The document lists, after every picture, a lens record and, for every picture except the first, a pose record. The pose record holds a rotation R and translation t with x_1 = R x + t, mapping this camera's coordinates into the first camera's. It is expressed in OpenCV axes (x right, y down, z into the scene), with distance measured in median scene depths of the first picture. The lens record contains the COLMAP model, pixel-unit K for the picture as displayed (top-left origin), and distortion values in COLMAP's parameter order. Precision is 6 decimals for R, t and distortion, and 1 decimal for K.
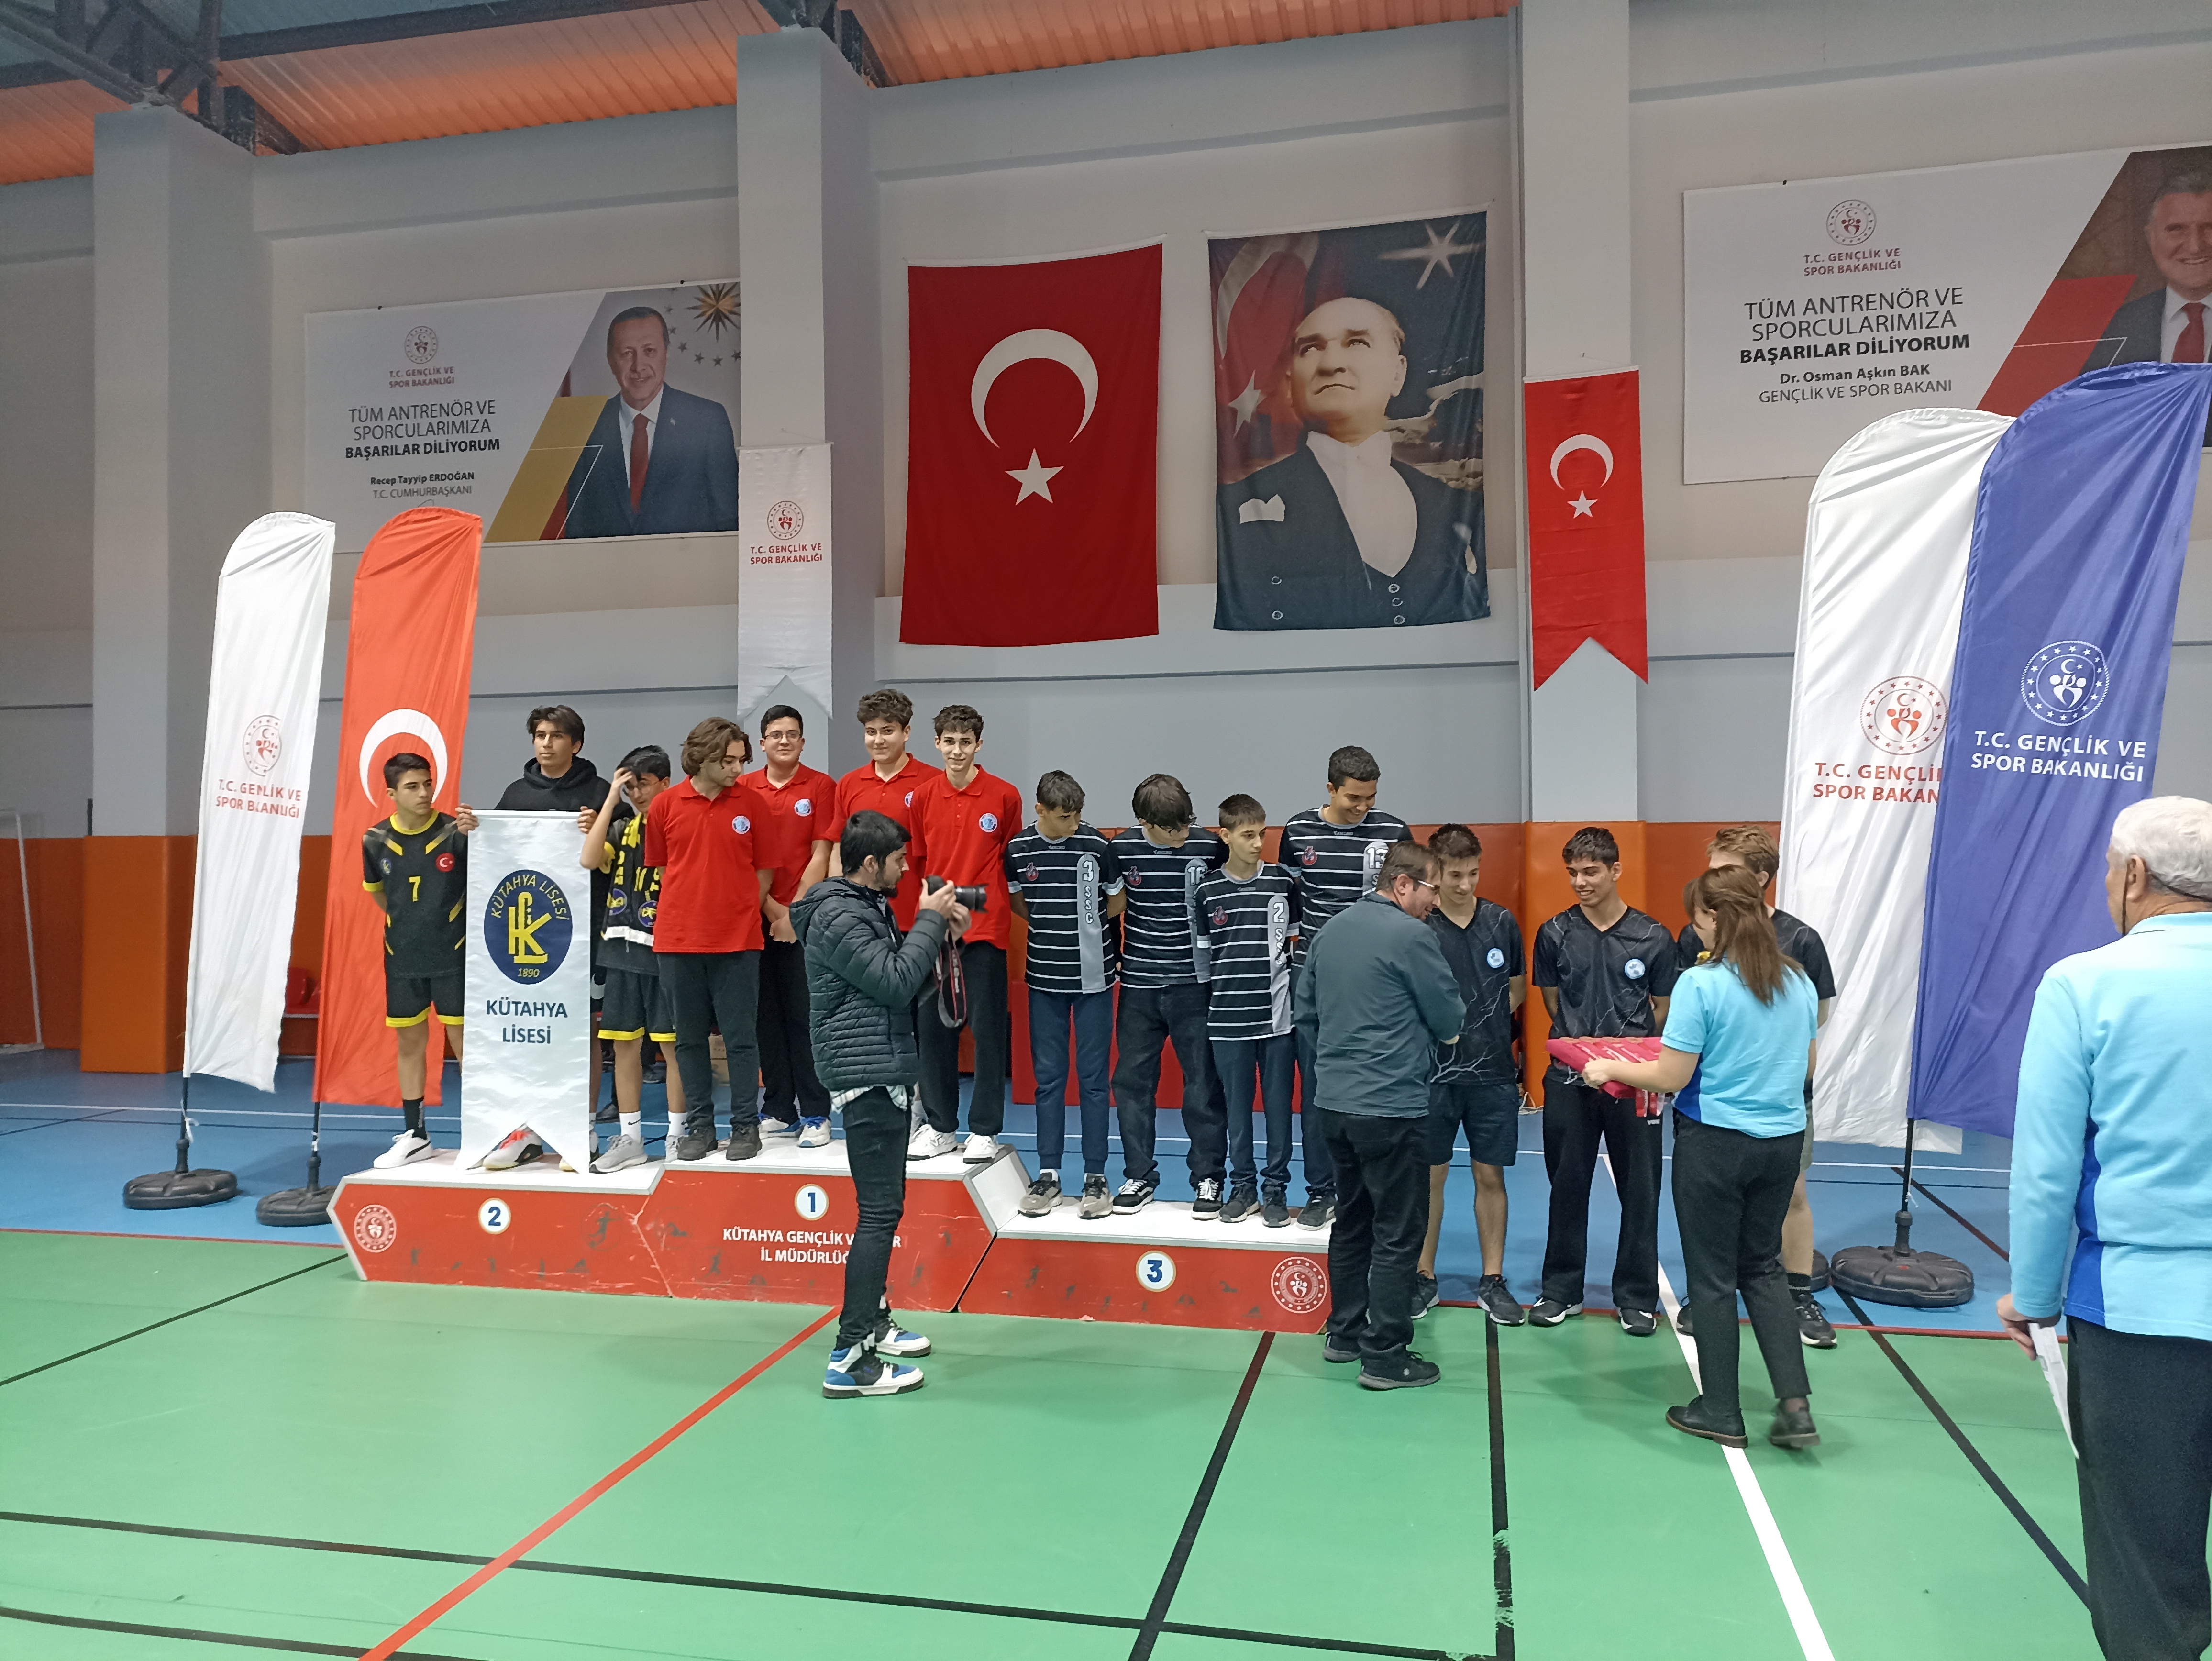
lens RADIAL K [[1610.2, 0, 1107.1], [0, 1610.2, 805.1], [0, 0, 1]] dist [0.070508, -0.076460]
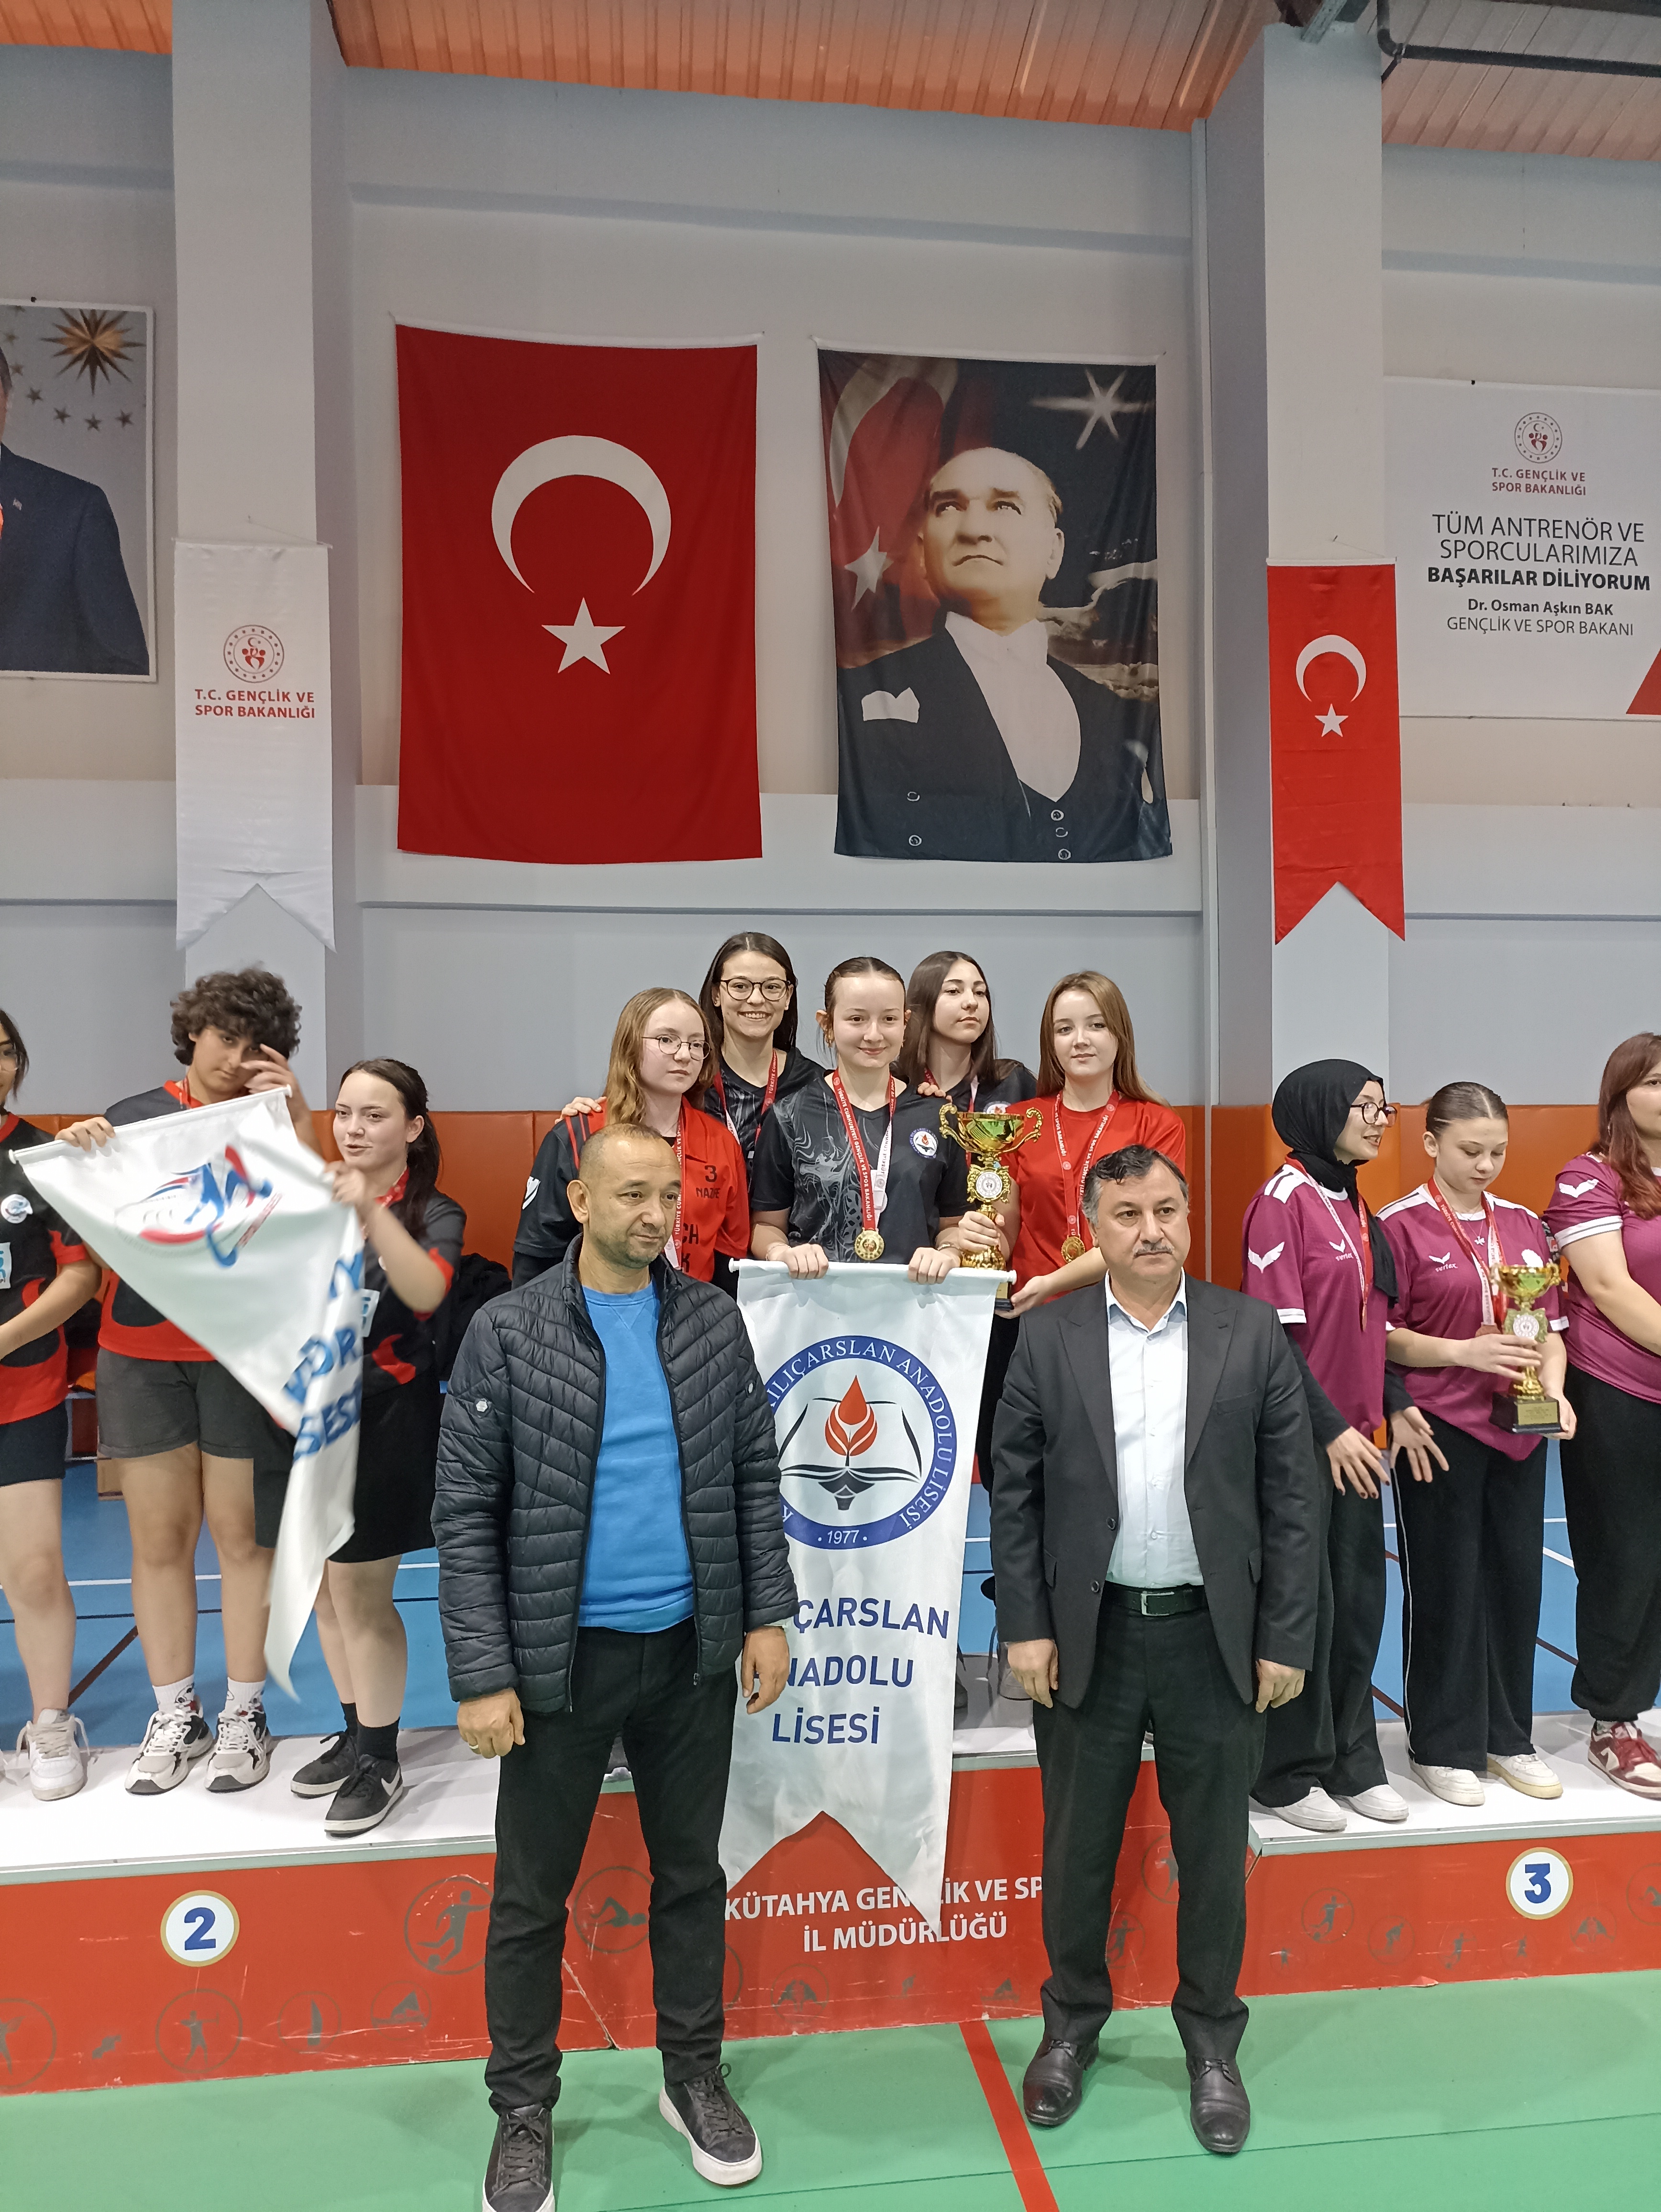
lens RADIAL K [[1610.2, 0, 843.4], [0, 1610.2, 1107.1], [0, 0, 1]] dist [0.070508, -0.076460]
pose [[0.938943, 0.003697, 0.344054, -0.205329], [-0.008087, 0.999903, 0.011326, 0.004077], [-0.343979, -0.013417, 0.938882, 0.278045]]
